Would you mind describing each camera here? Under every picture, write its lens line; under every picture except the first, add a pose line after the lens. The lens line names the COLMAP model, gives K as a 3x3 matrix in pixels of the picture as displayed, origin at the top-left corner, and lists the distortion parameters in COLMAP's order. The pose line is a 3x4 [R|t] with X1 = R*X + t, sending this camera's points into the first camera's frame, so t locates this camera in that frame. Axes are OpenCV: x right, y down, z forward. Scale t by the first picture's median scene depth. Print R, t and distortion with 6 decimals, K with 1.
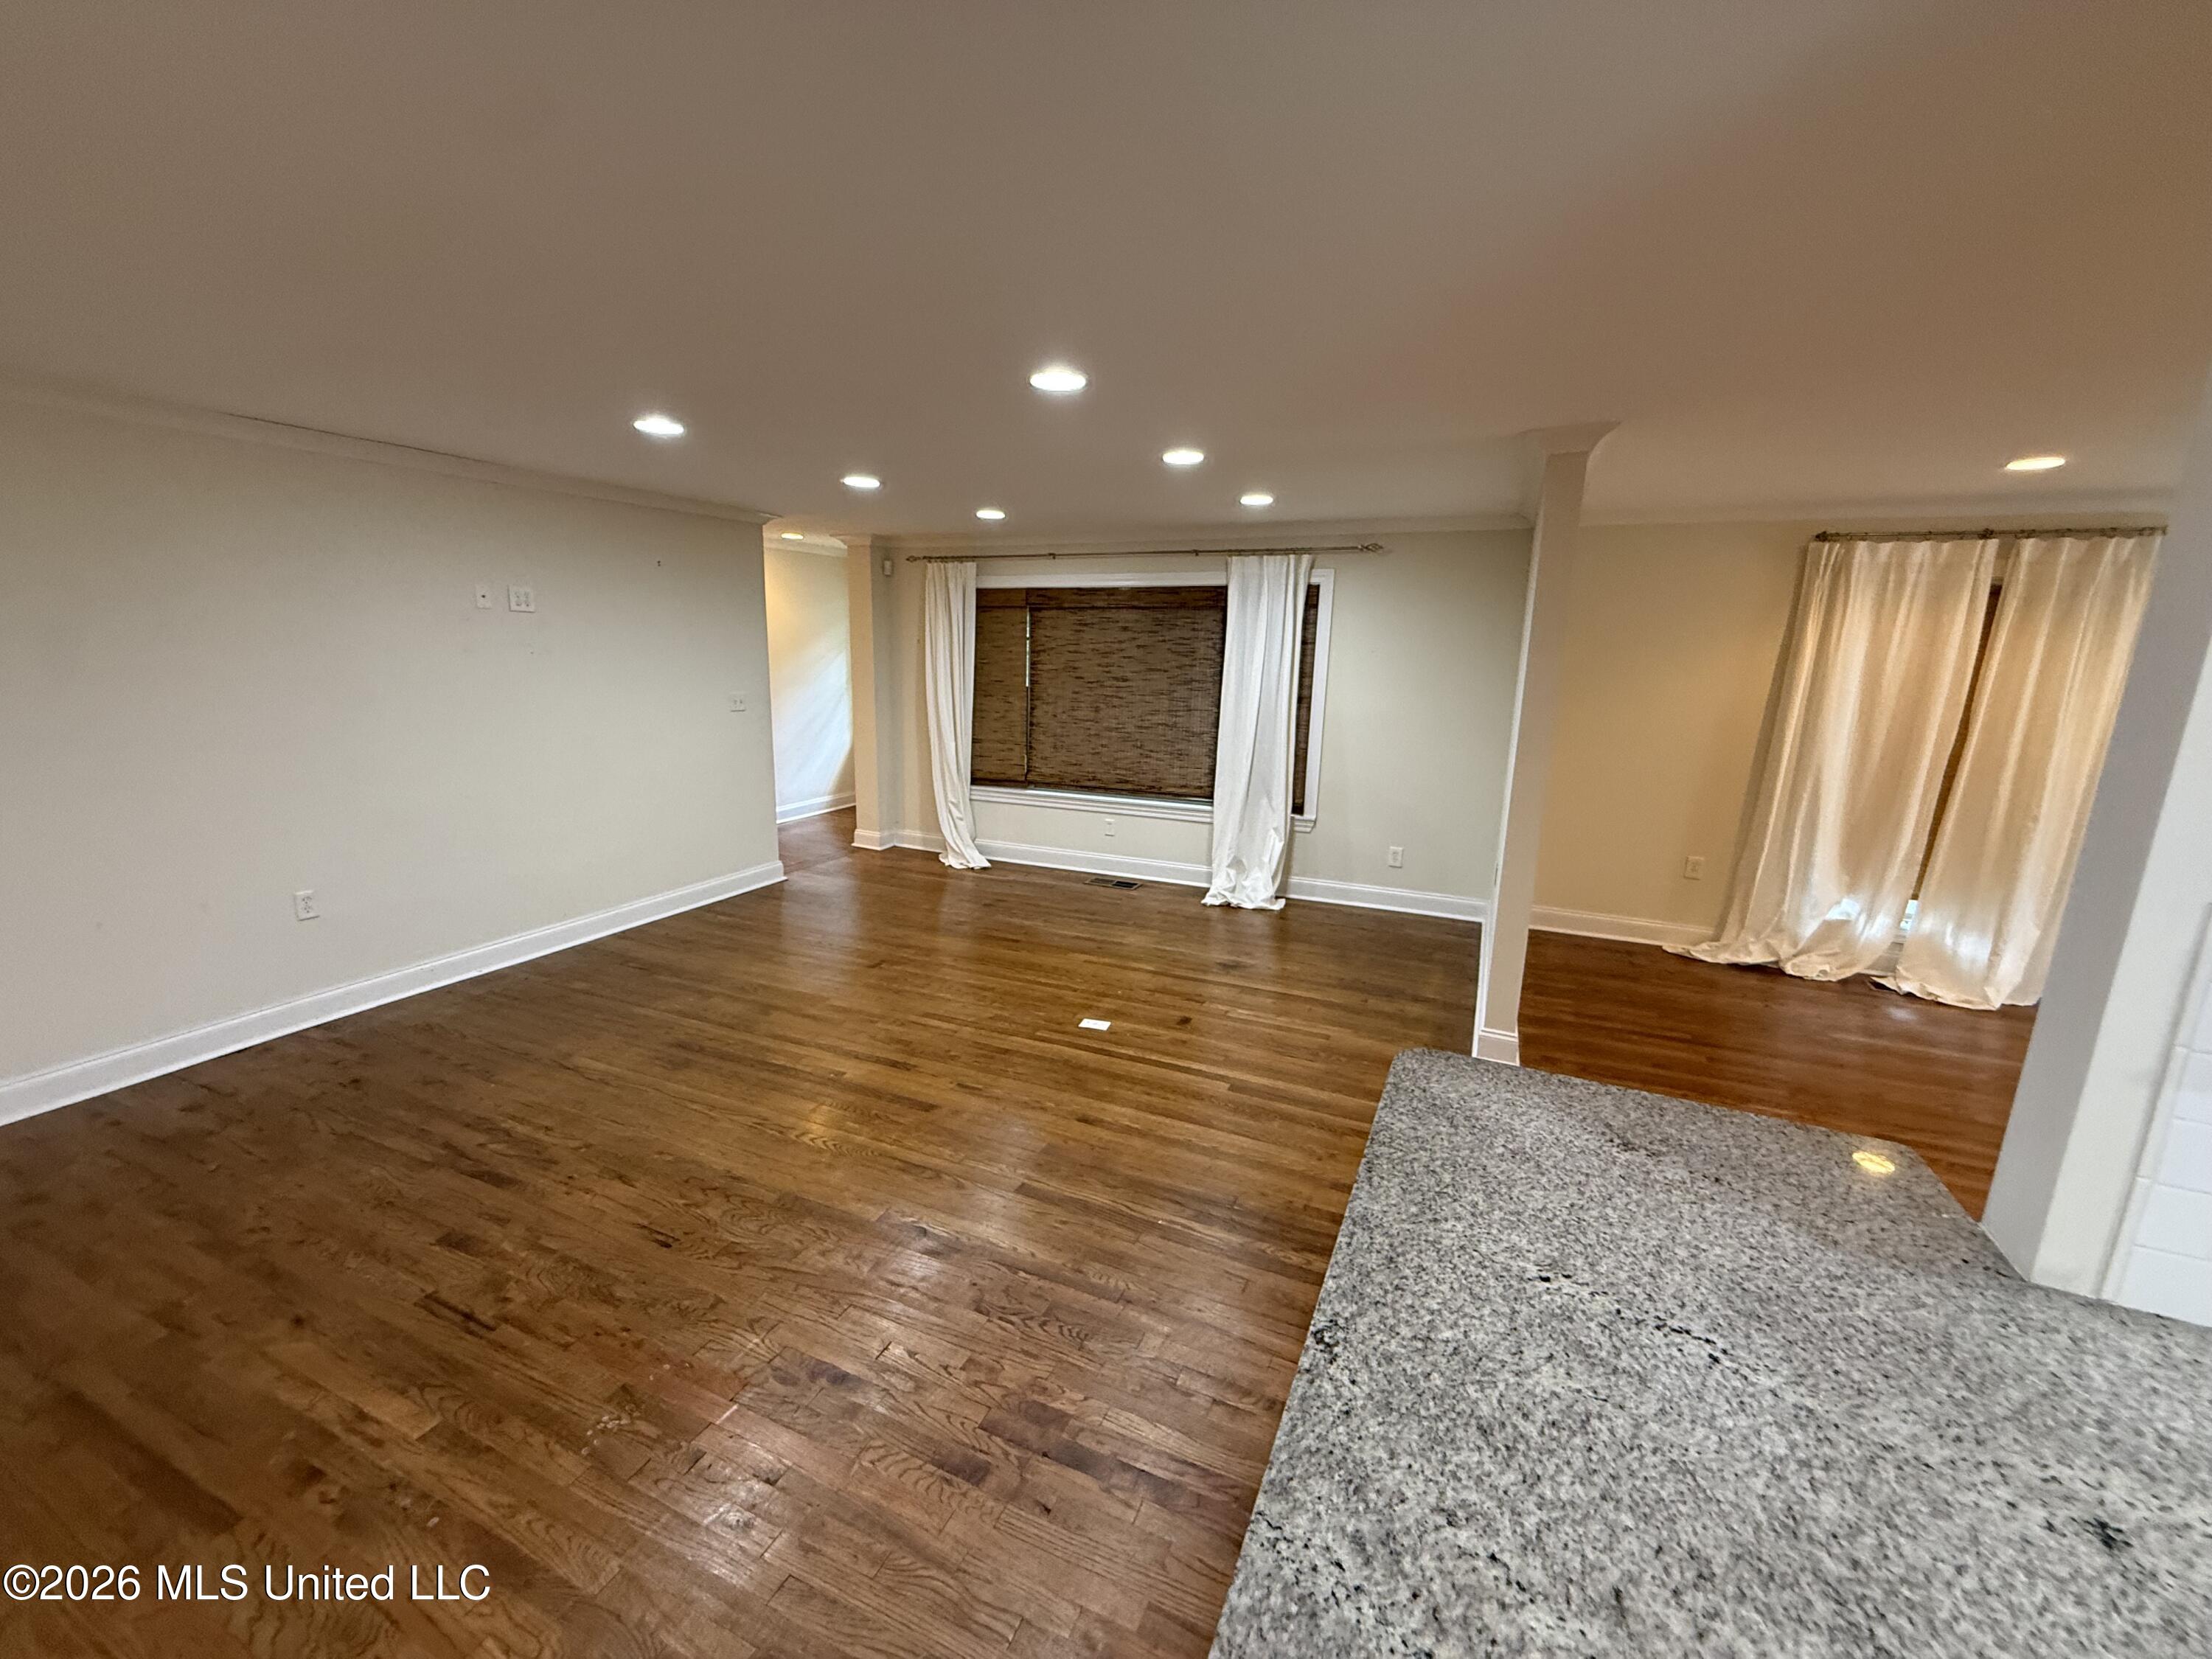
lens RADIAL K [[886.8, 0, 1107.5], [0, 886.8, 835.4], [0, 0, 1]] dist [-0.001602, 0.000589]
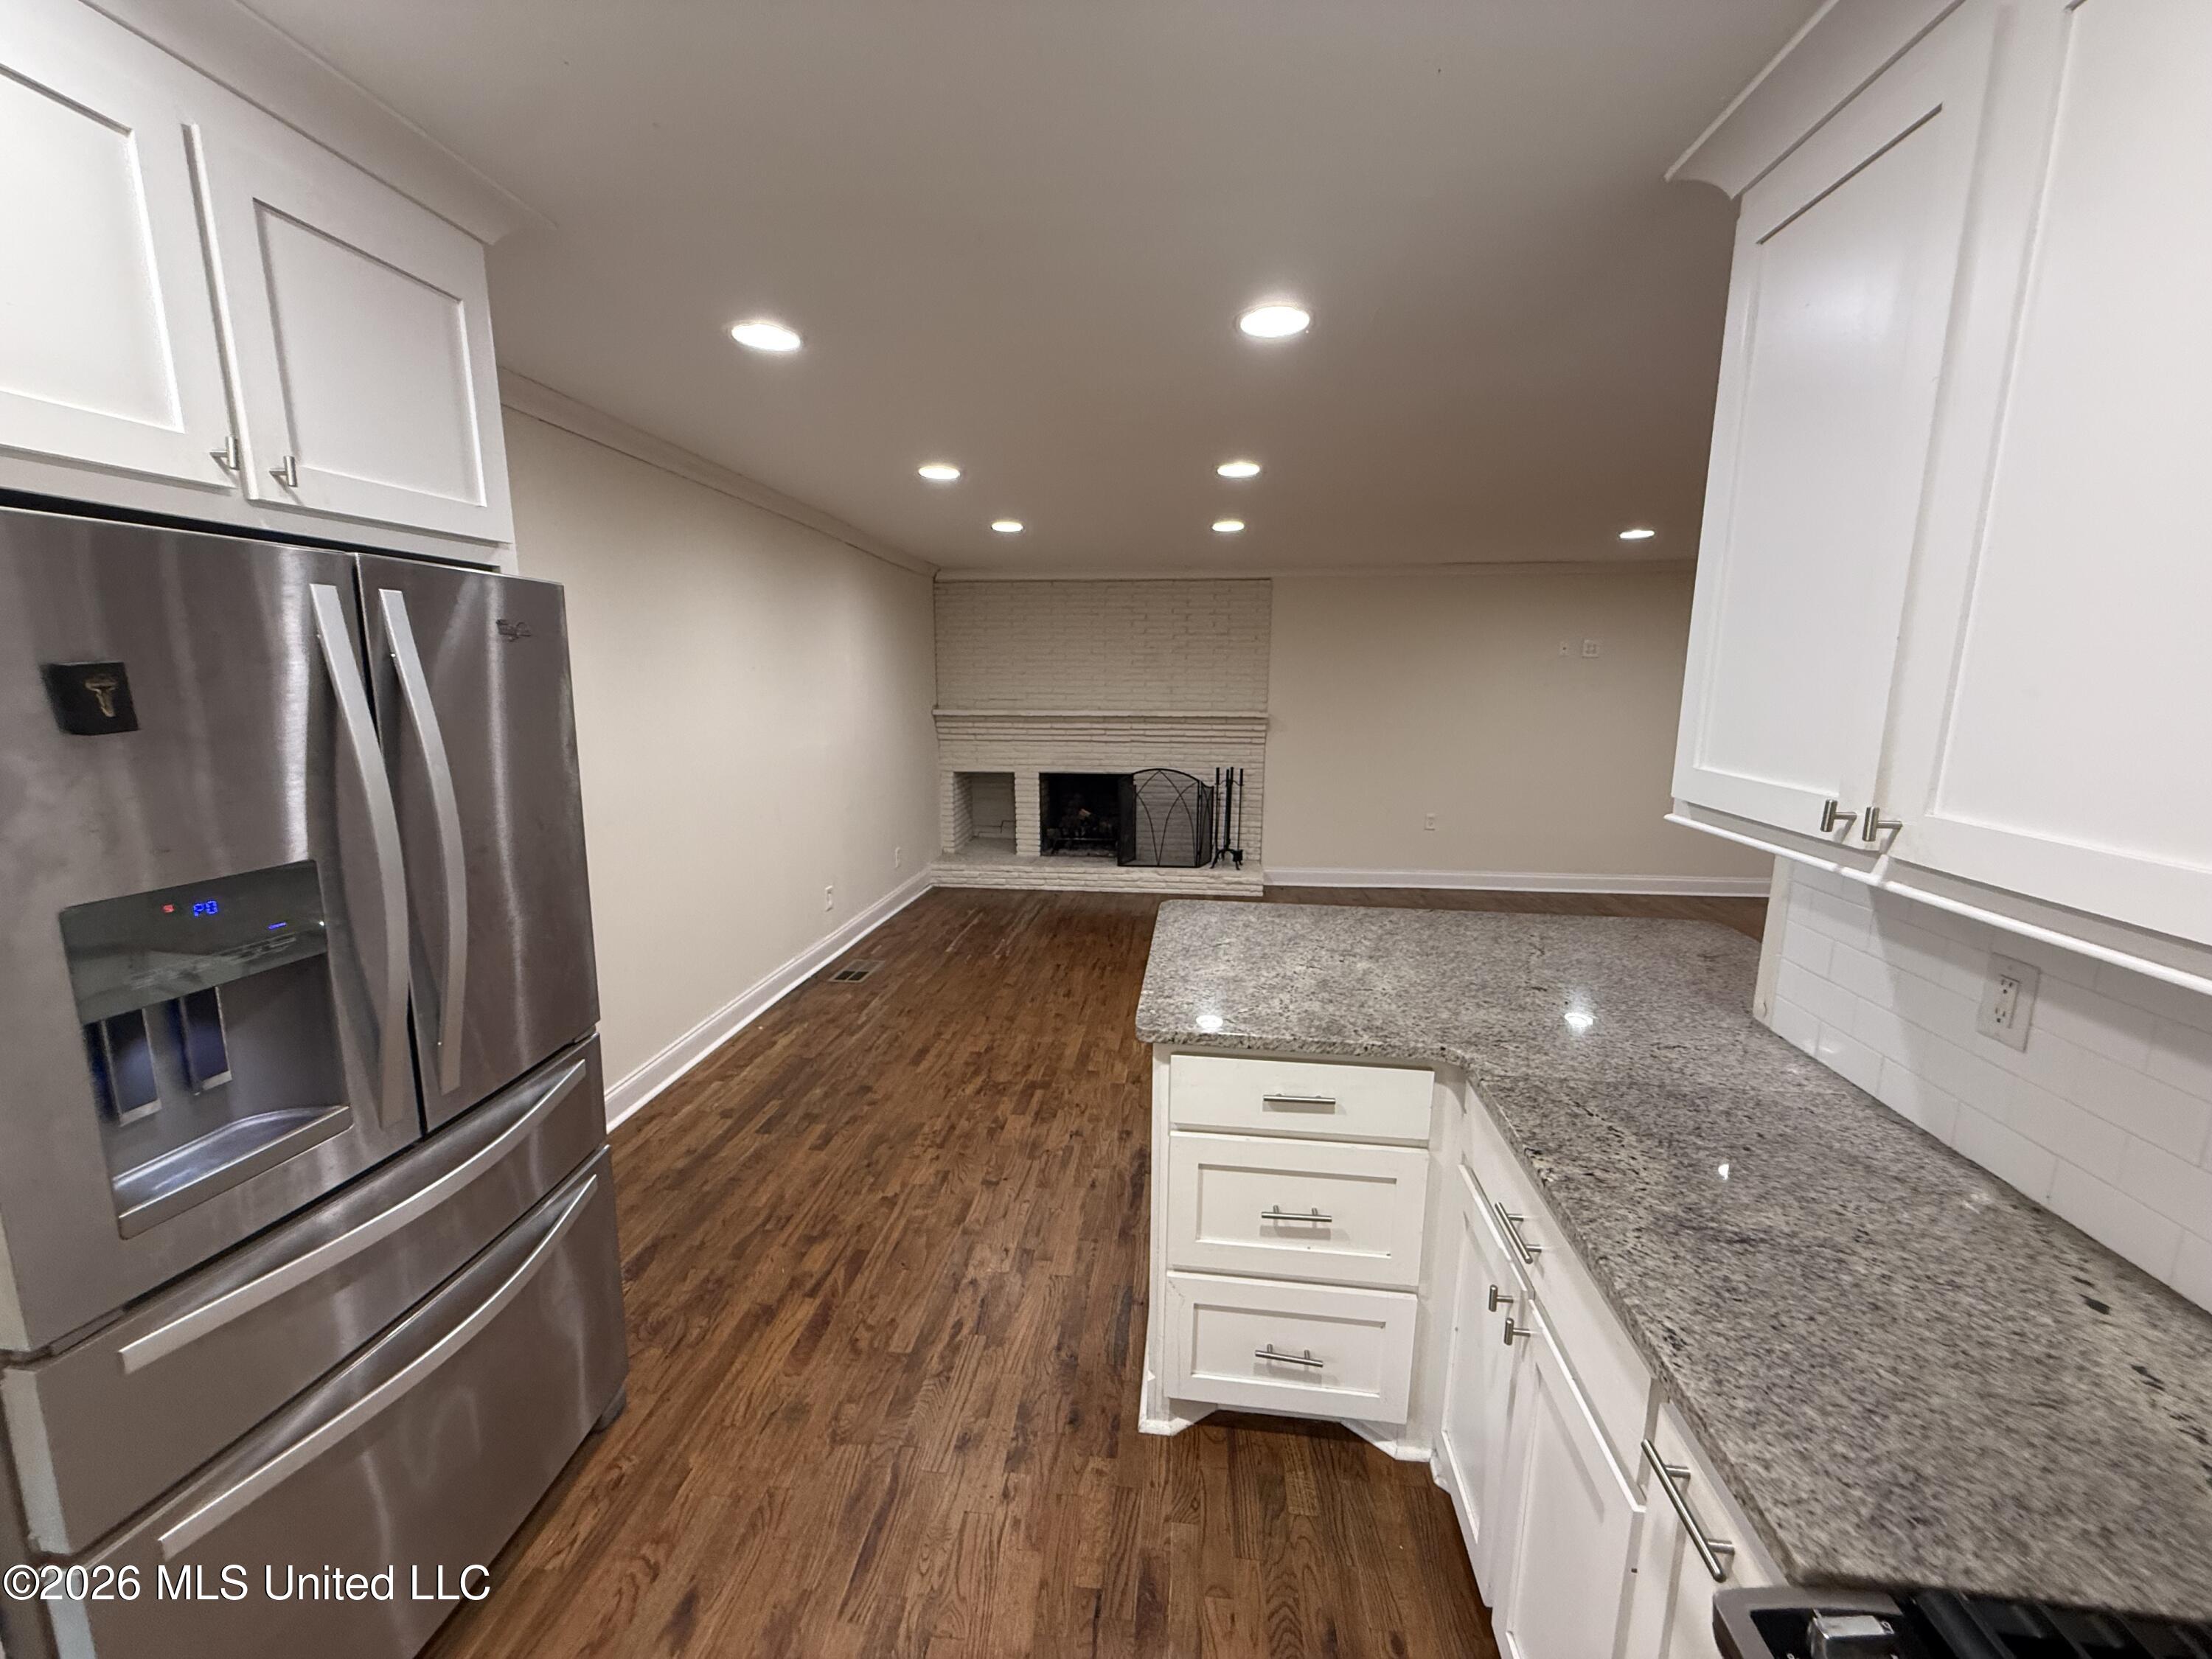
lens RADIAL K [[886.8, 0, 1100.3], [0, 886.8, 828.5], [0, 0, 1]] dist [-0.001602, 0.000589]
pose [[0.301101, 0.143915, -0.942670, 0.494209], [-0.203546, 0.975463, 0.083907, 0.055323], [0.931615, 0.166613, 0.323006, -0.185805]]
